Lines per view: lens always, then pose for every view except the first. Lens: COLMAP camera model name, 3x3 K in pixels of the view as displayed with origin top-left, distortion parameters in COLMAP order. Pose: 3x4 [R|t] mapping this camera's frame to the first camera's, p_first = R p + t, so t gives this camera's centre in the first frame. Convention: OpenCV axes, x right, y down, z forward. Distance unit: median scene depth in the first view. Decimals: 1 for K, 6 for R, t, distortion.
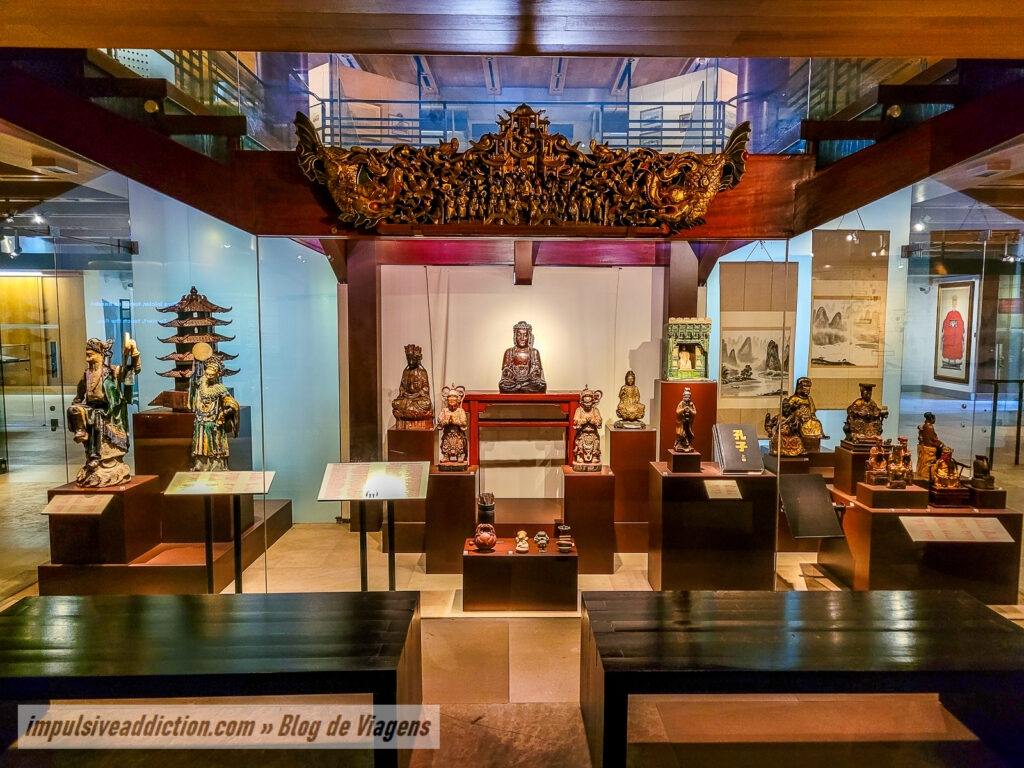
lens RADIAL K [[769.6, 0, 511.0], [0, 769.6, 385.0], [0, 0, 1]] dist [0.014840, -0.001233]
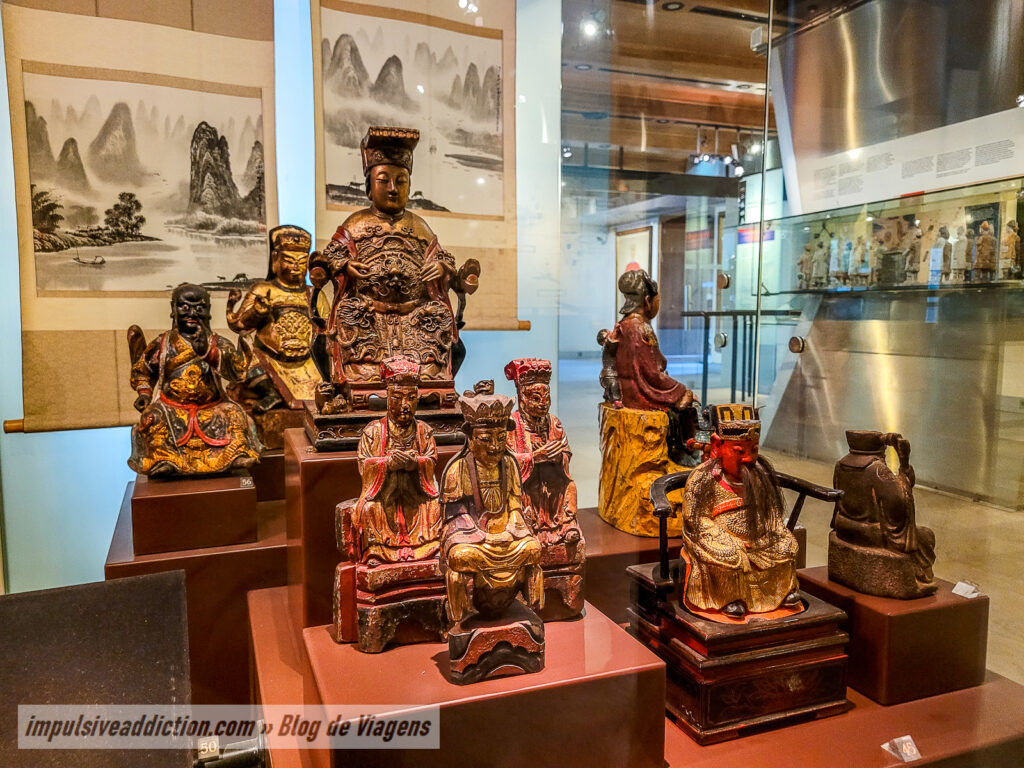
lens RADIAL K [[769.6, 0, 513.2], [0, 769.6, 382.2], [0, 0, 1]] dist [0.014840, -0.001233]
pose [[0.930515, -0.038486, 0.364227, 0.339105], [0.035243, 0.999258, 0.015547, 0.054301], [-0.364555, -0.001630, 0.931180, 0.644282]]
